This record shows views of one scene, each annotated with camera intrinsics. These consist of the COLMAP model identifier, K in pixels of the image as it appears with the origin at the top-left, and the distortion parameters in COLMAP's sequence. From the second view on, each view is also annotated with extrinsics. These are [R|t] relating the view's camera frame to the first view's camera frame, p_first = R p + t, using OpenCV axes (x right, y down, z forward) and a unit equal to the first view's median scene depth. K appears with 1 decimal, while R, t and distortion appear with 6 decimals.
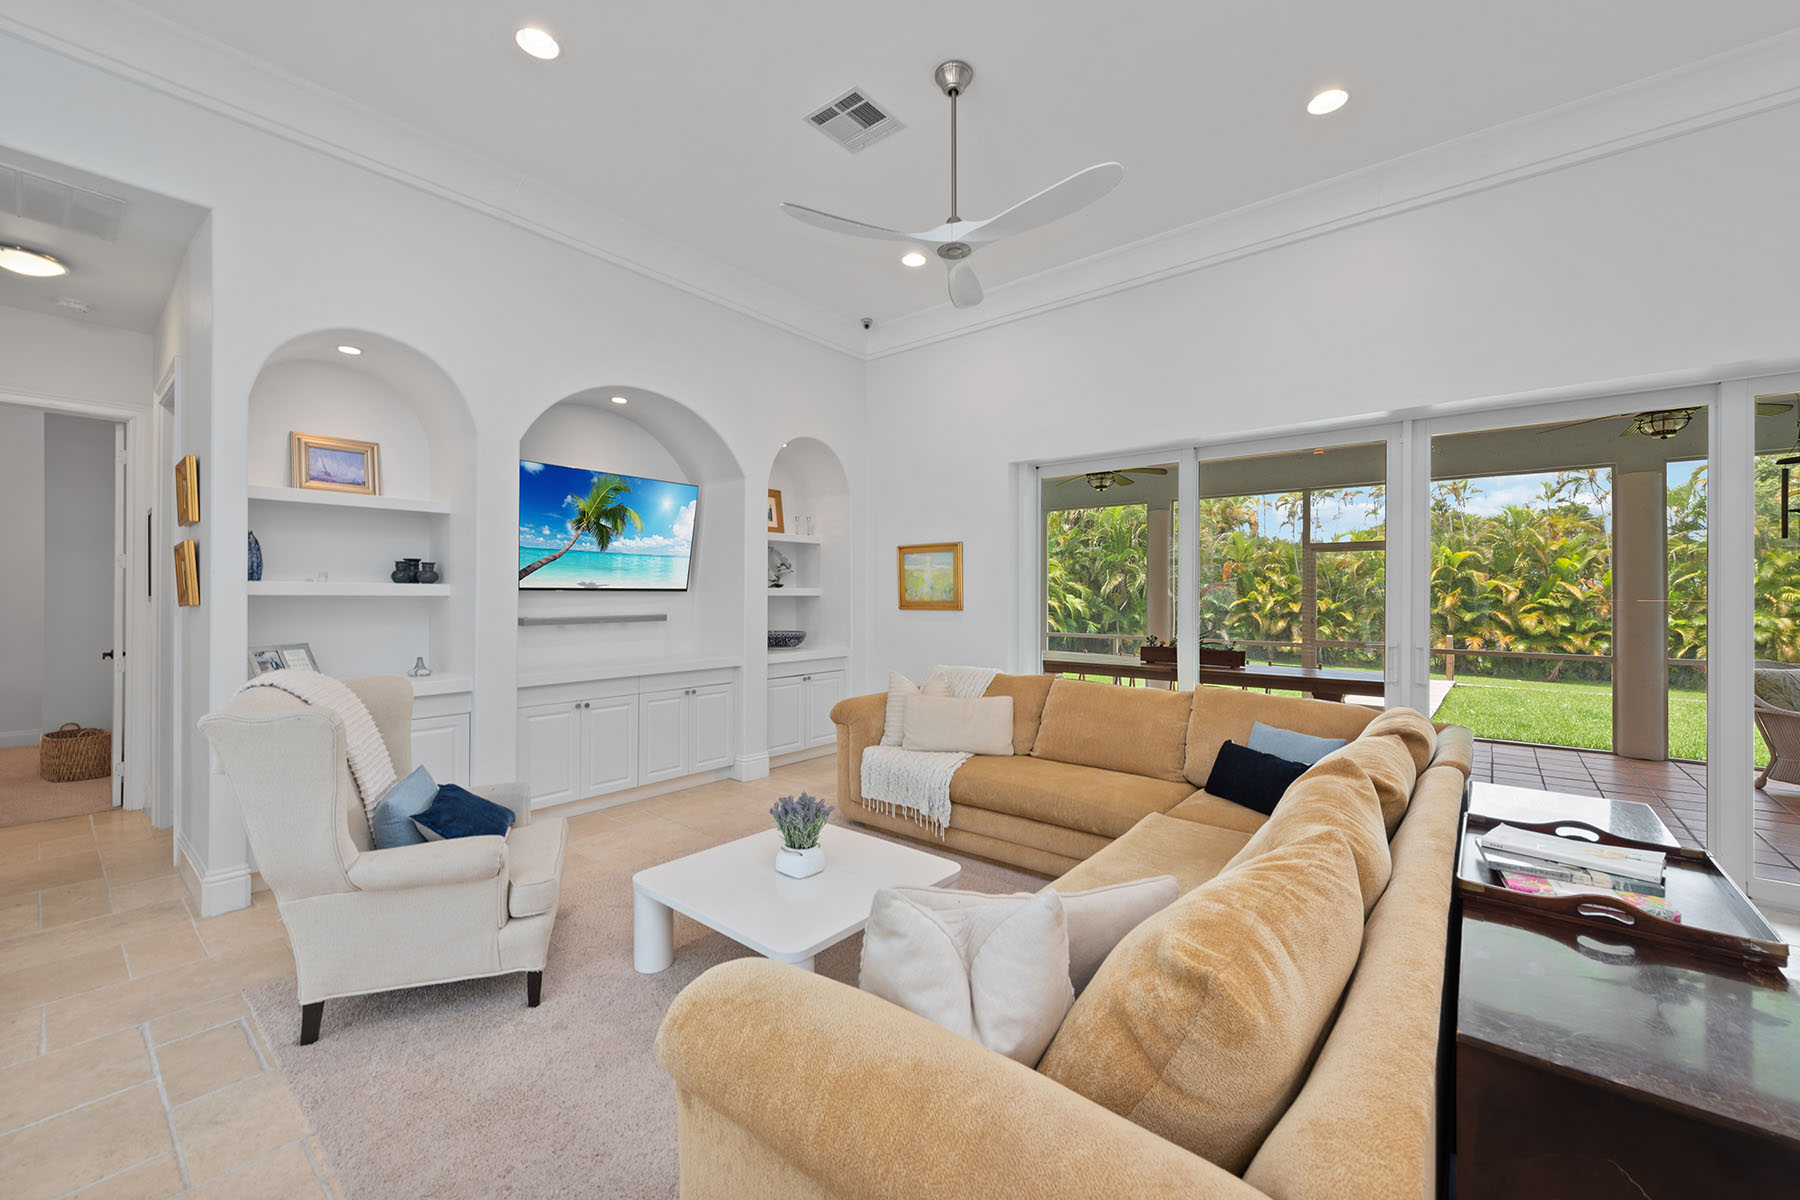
lens RADIAL K [[706.6, 0, 893.5], [0, 706.6, 587.7], [0, 0, 1]] dist [0.005337, -0.000273]
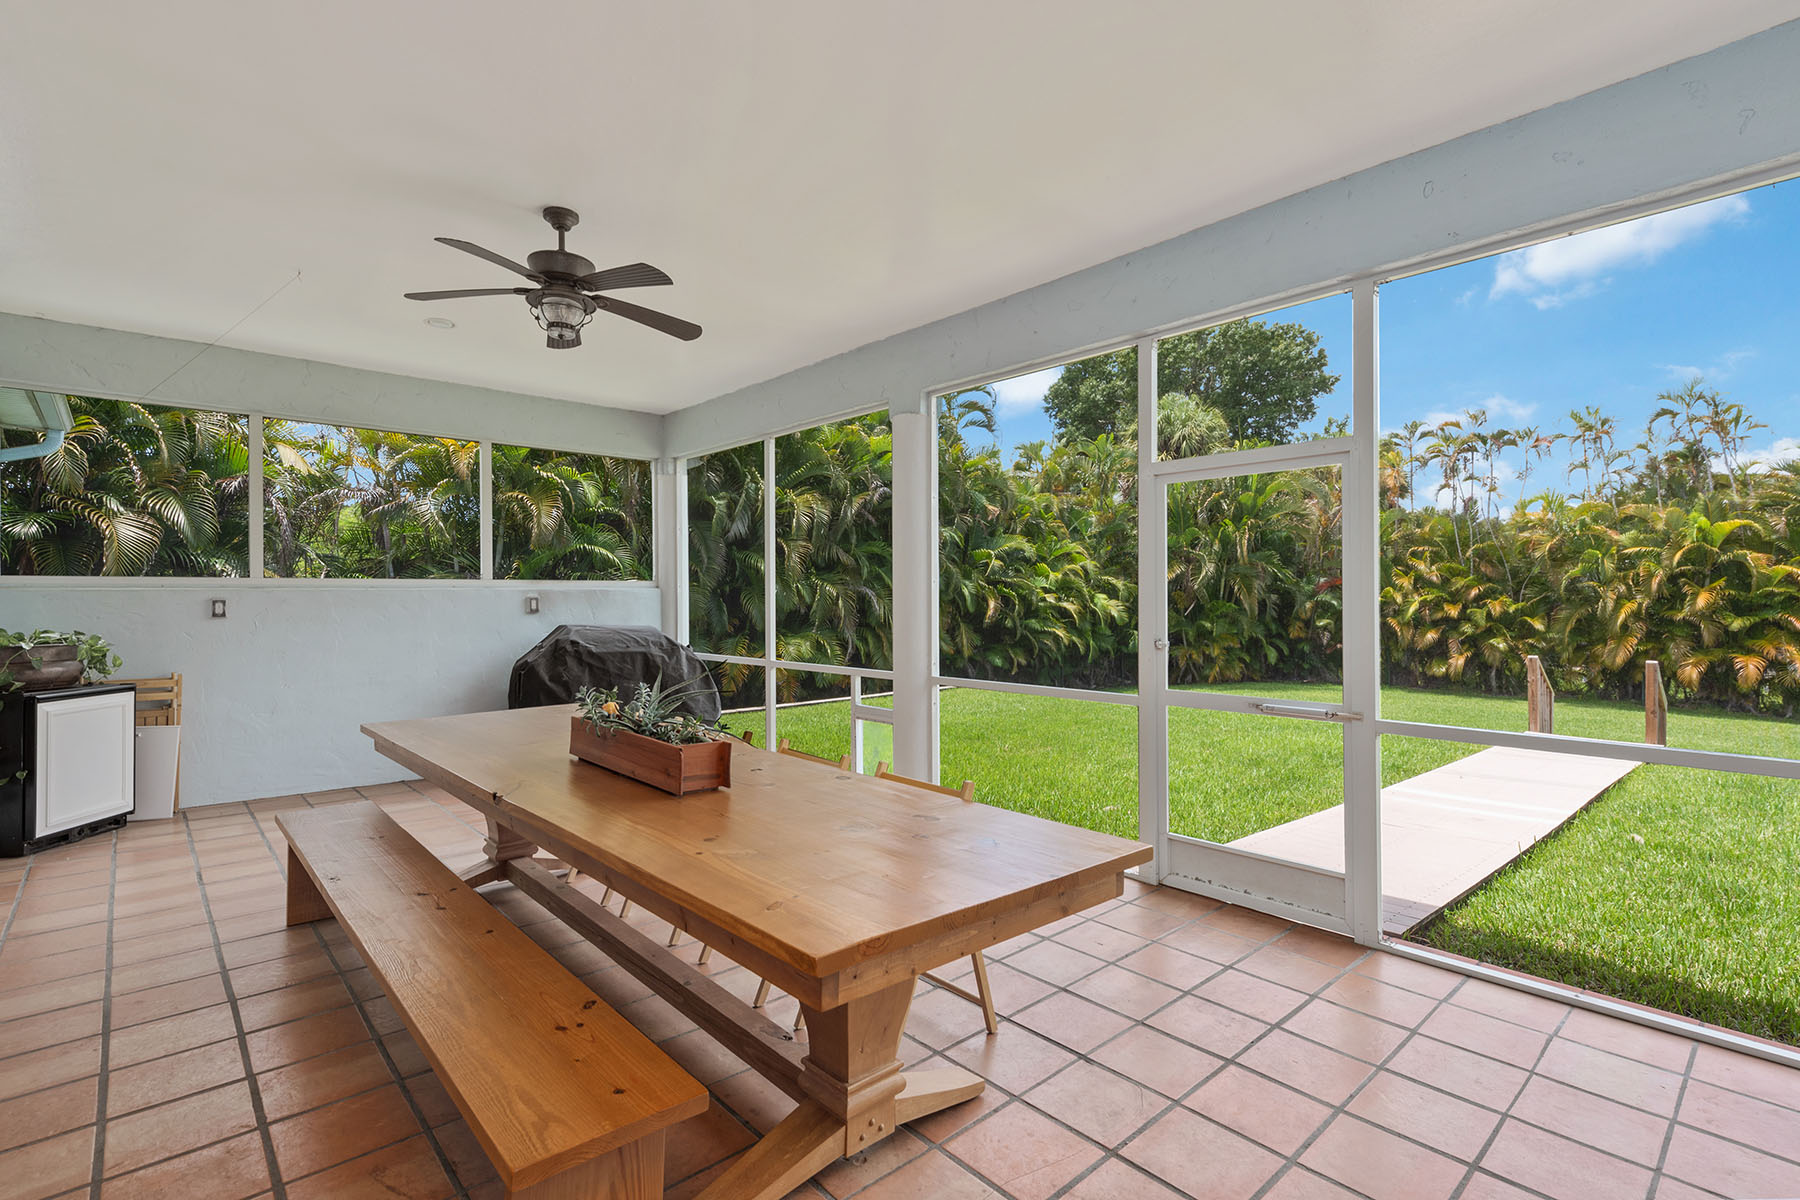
lens RADIAL K [[833.0, 0, 894.5], [0, 833.0, 593.6], [0, 0, 1]] dist [0.008202, -0.000802]
pose [[0.993064, -0.008428, -0.117269, 0.167413], [0.008991, 0.999950, 0.004275, 0.004709], [0.117227, -0.005300, 0.993091, 0.187745]]
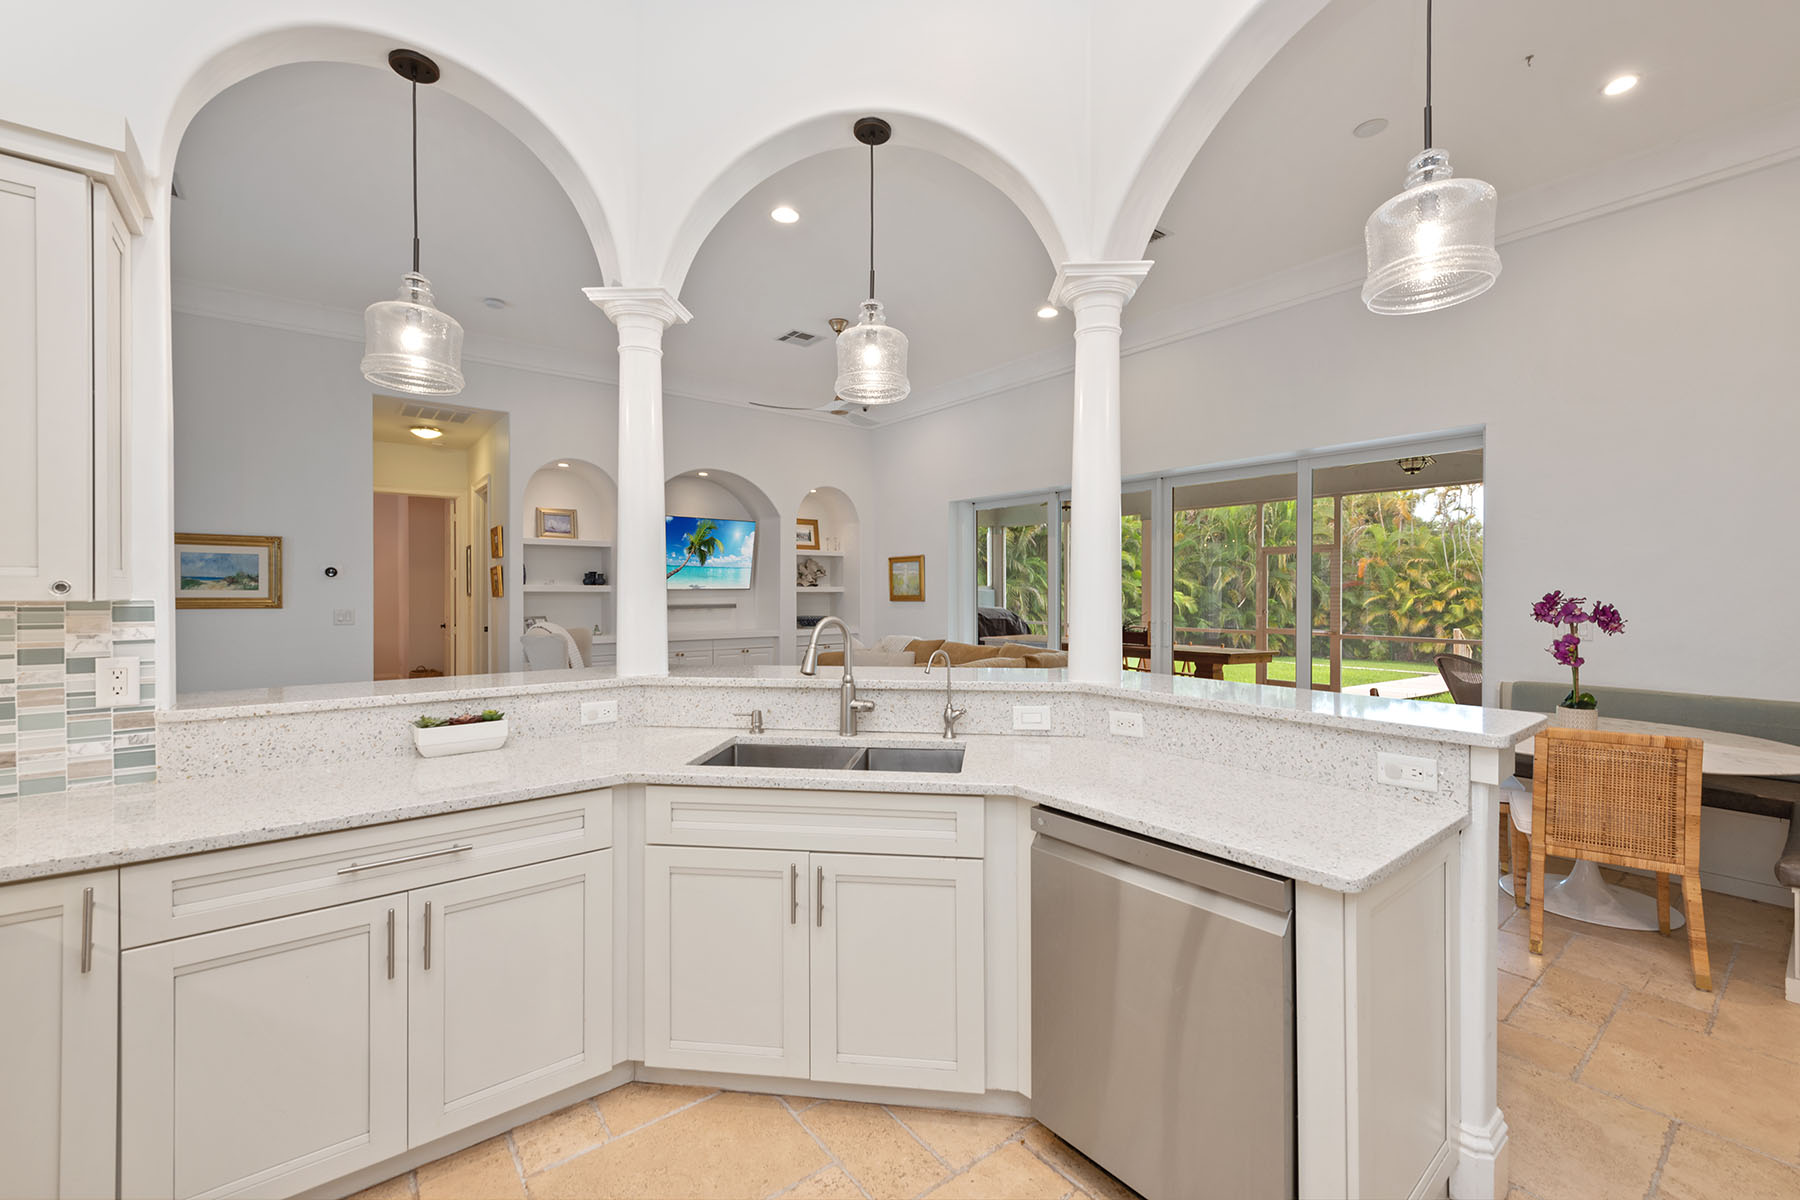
lens RADIAL K [[719.7, 0, 897.0], [0, 719.7, 595.2], [0, 0, 1]] dist [0.005486, -0.000359]
pose [[0.977273, 0.000222, -0.211986, 0.083493], [0.002579, 0.999913, 0.012933, -0.000324], [0.211971, -0.013186, 0.977187, -0.113225]]
